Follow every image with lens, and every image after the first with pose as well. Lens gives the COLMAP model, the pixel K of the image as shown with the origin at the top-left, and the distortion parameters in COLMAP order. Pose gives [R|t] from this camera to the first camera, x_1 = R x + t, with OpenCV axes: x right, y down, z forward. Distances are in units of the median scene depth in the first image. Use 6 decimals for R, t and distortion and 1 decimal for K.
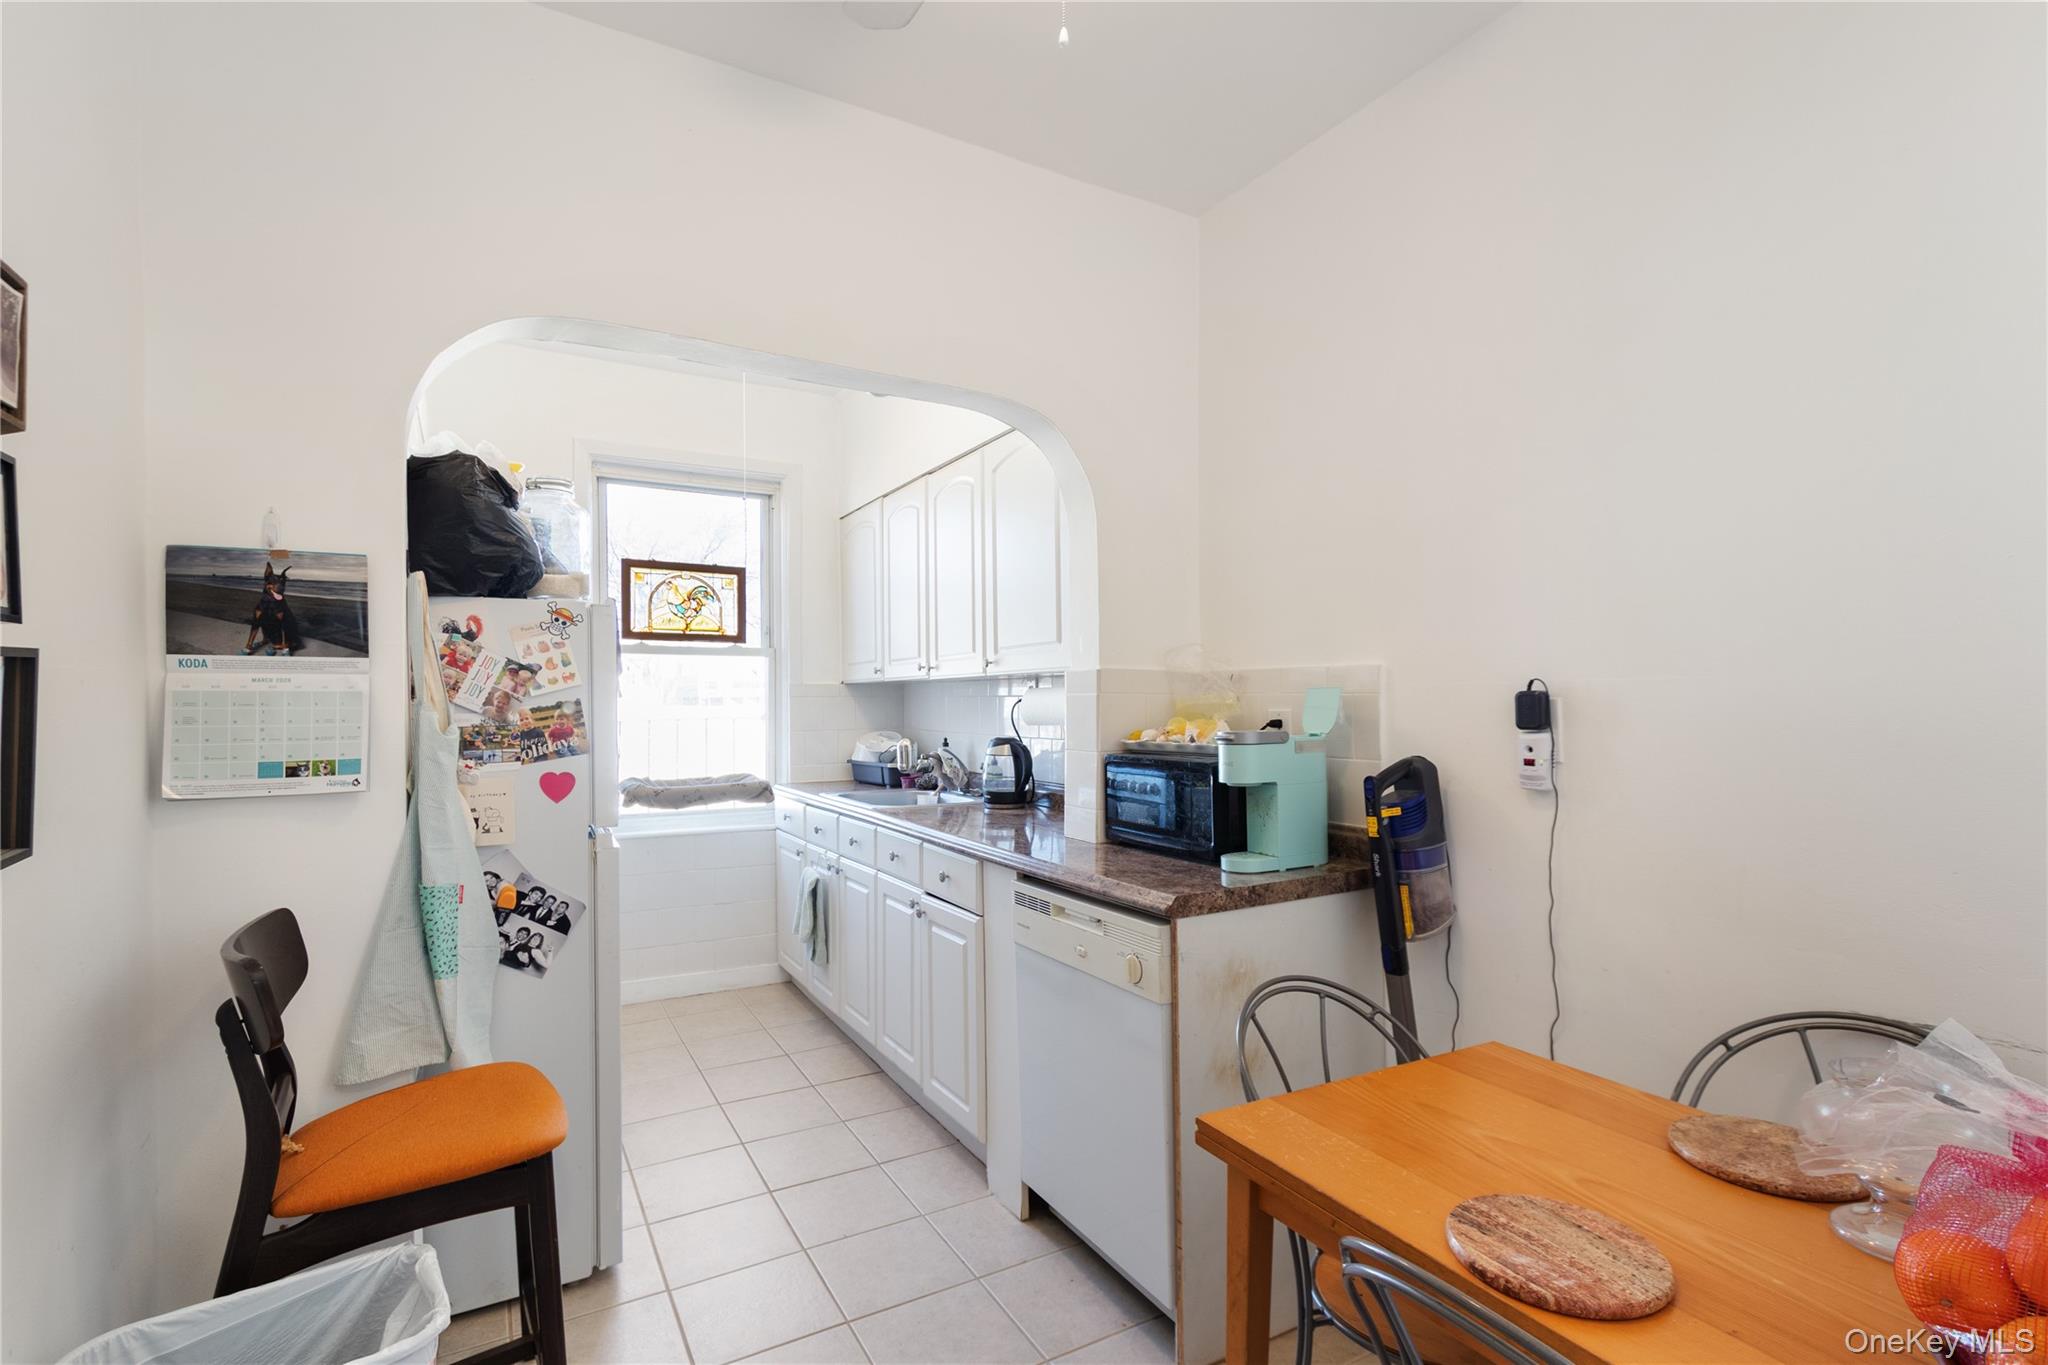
lens RADIAL K [[943.2, 0, 1022.8], [0, 943.2, 692.9], [0, 0, 1]] dist [0.004937, 0.000242]
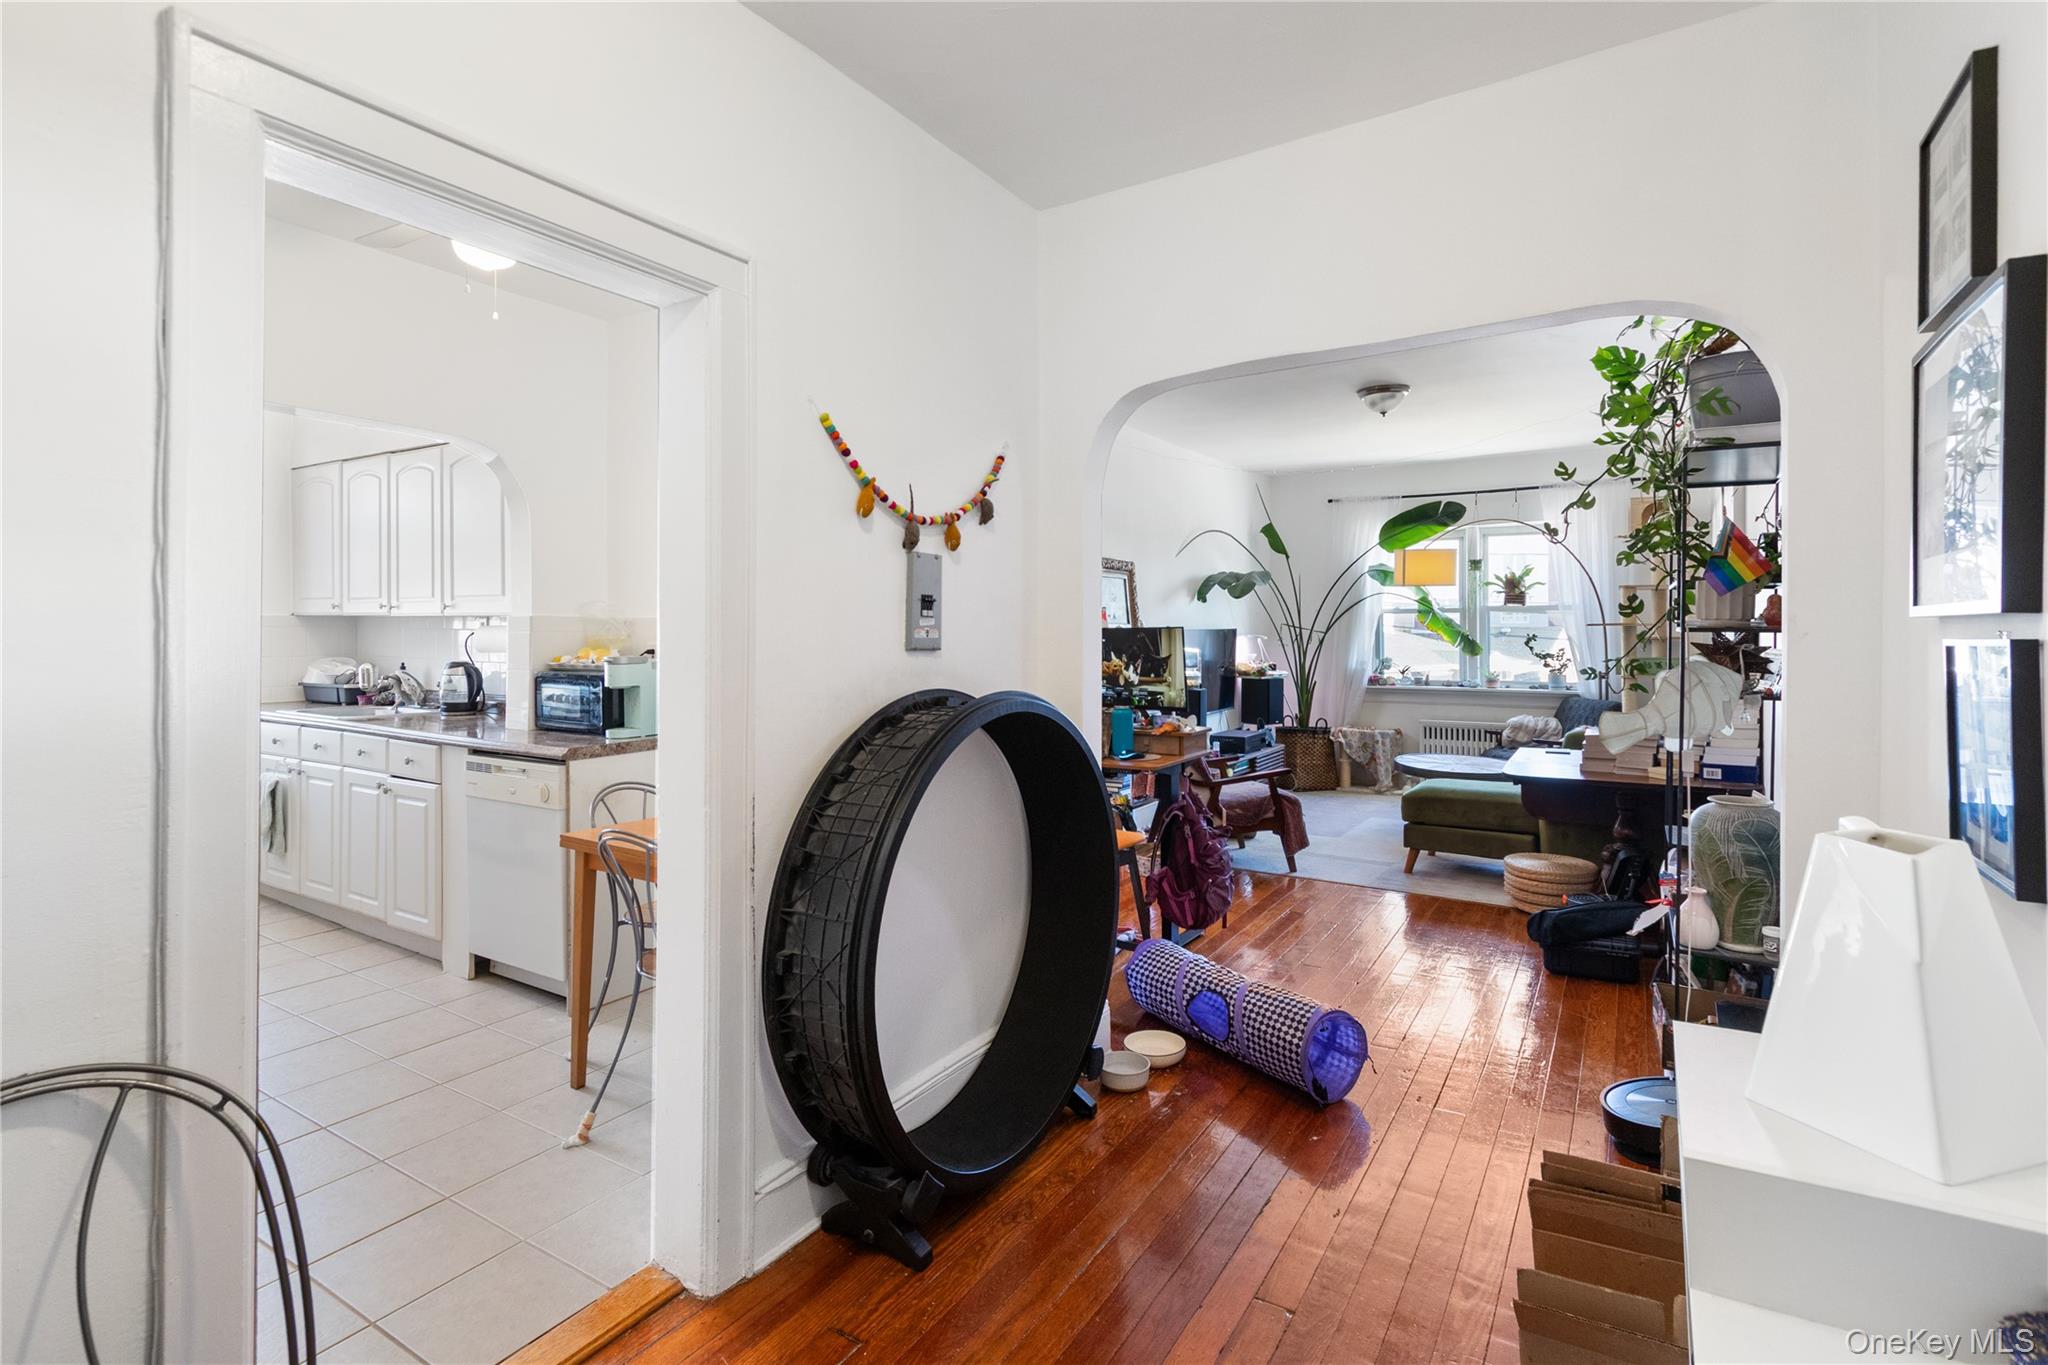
lens RADIAL K [[943.2, 0, 999.0], [0, 943.2, 630.8], [0, 0, 1]] dist [0.004937, 0.000242]
pose [[0.876975, 0.007764, 0.480474, 0.008100], [-0.015449, 0.999808, 0.012041, -0.024181], [-0.480288, -0.017982, 0.876927, -0.535904]]
